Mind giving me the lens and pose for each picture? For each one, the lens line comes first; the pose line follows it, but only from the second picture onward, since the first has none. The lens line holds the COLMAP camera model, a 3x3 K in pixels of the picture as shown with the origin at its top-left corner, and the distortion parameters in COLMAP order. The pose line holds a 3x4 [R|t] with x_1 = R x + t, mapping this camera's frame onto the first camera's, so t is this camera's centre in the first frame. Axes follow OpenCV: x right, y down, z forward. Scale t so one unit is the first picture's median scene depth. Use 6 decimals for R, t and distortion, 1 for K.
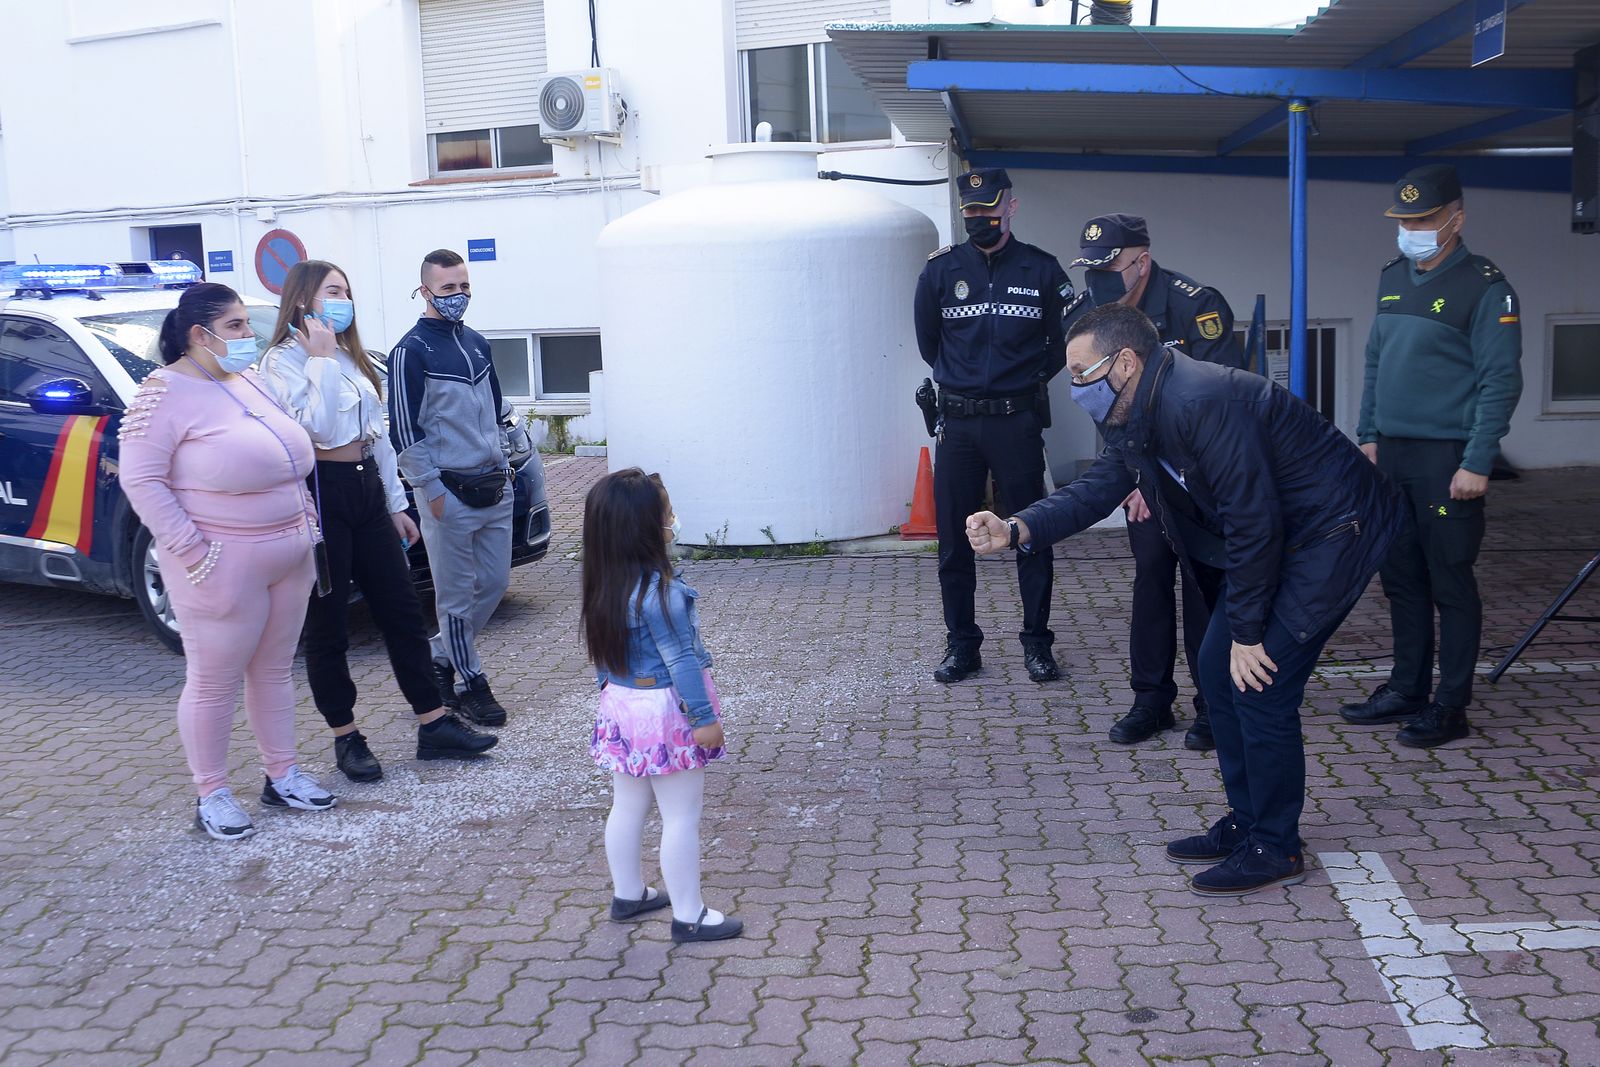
lens RADIAL K [[1713.9, 0, 829.2], [0, 1713.9, 589.1], [0, 0, 1]] dist [-0.061006, 0.000000]
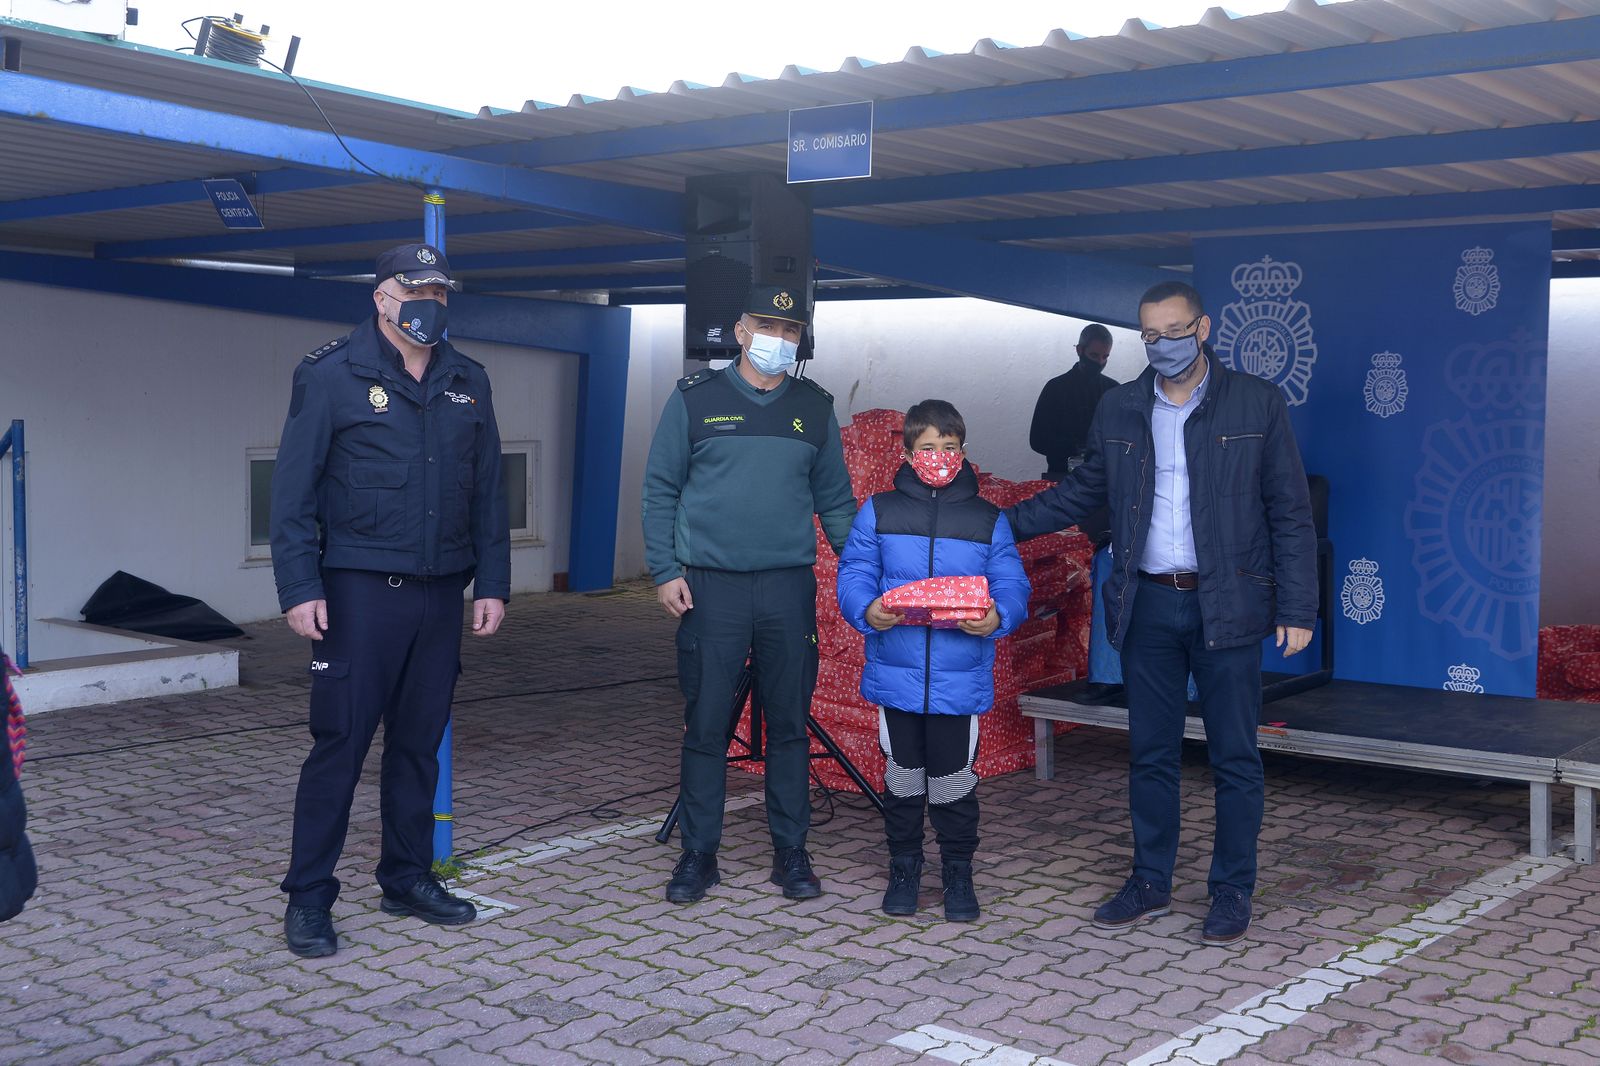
lens RADIAL K [[1905.6, 0, 908.1], [0, 1905.6, 459.3], [0, 0, 1]] dist [0.016069, 0.000000]
pose [[0.556698, 0.008595, 0.830671, -0.543744], [0.124751, 0.987742, -0.093826, -0.049428], [-0.821295, 0.155859, 0.548801, 0.415751]]
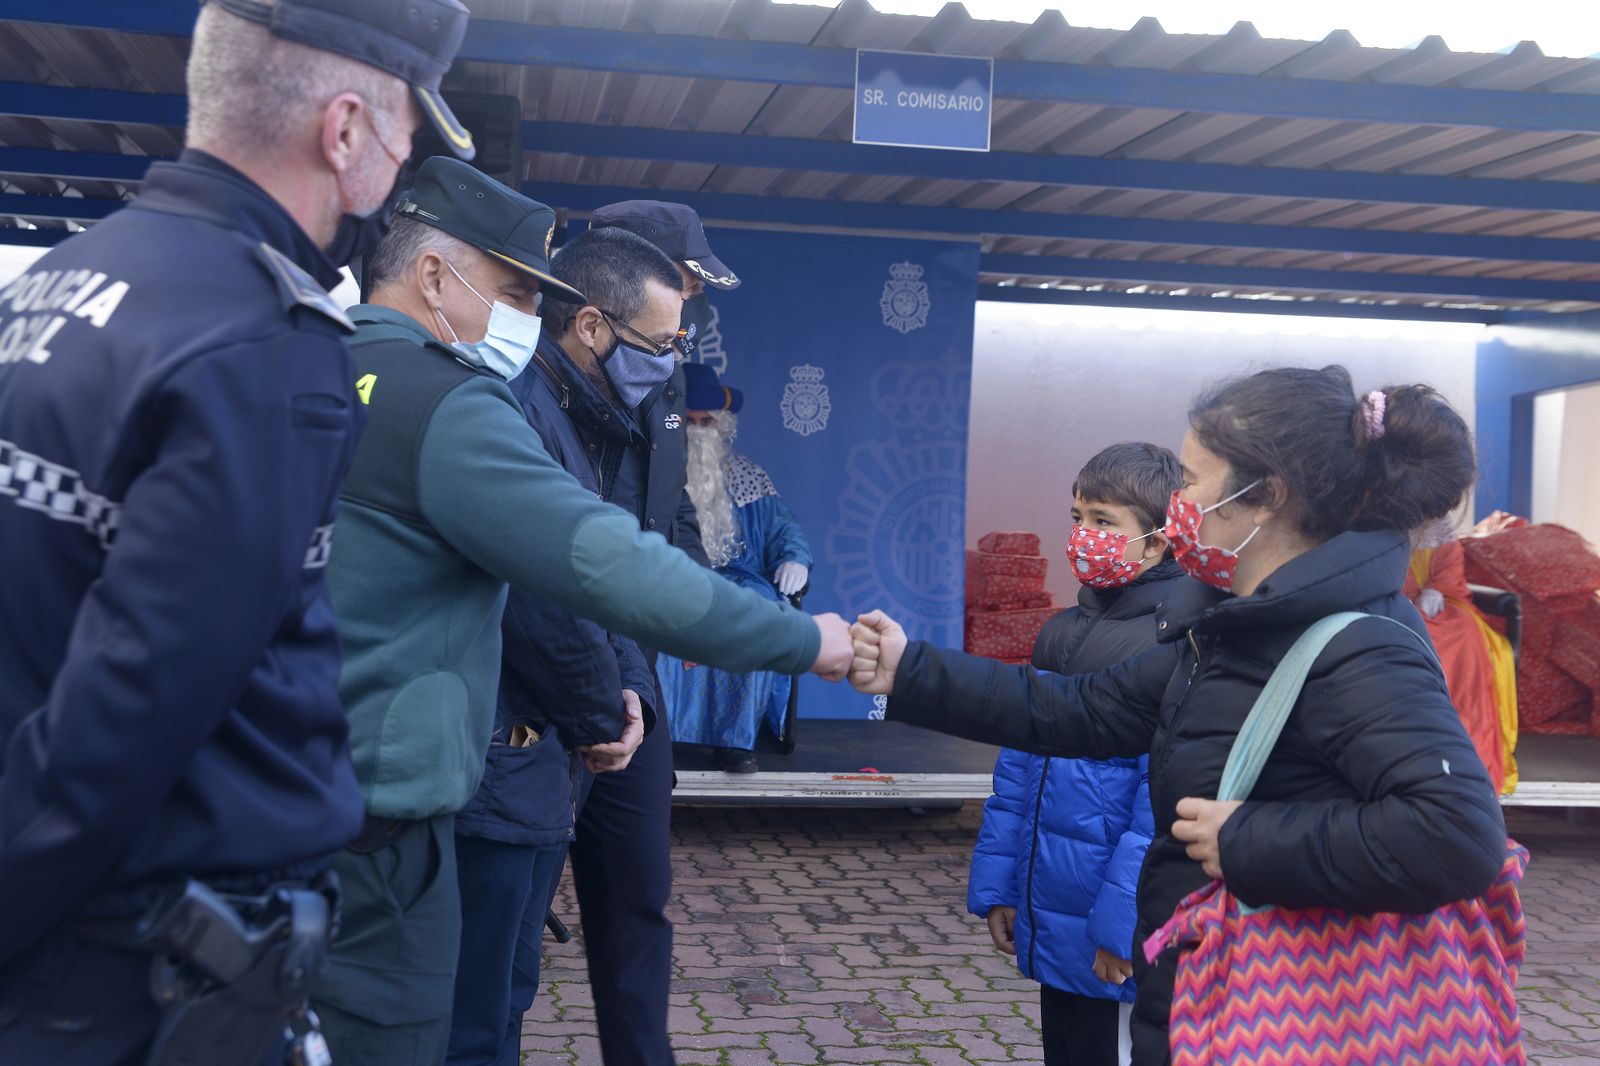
lens RADIAL K [[2045.4, 0, 812.0], [0, 2045.4, 540.2], [0, 0, 1]] dist [0.053568, 0.000000]
pose [[-0.176995, -0.033619, 0.983637, -0.585404], [0.139547, 0.988463, 0.058894, -0.204987], [-0.974269, 0.147687, -0.170261, 1.288313]]
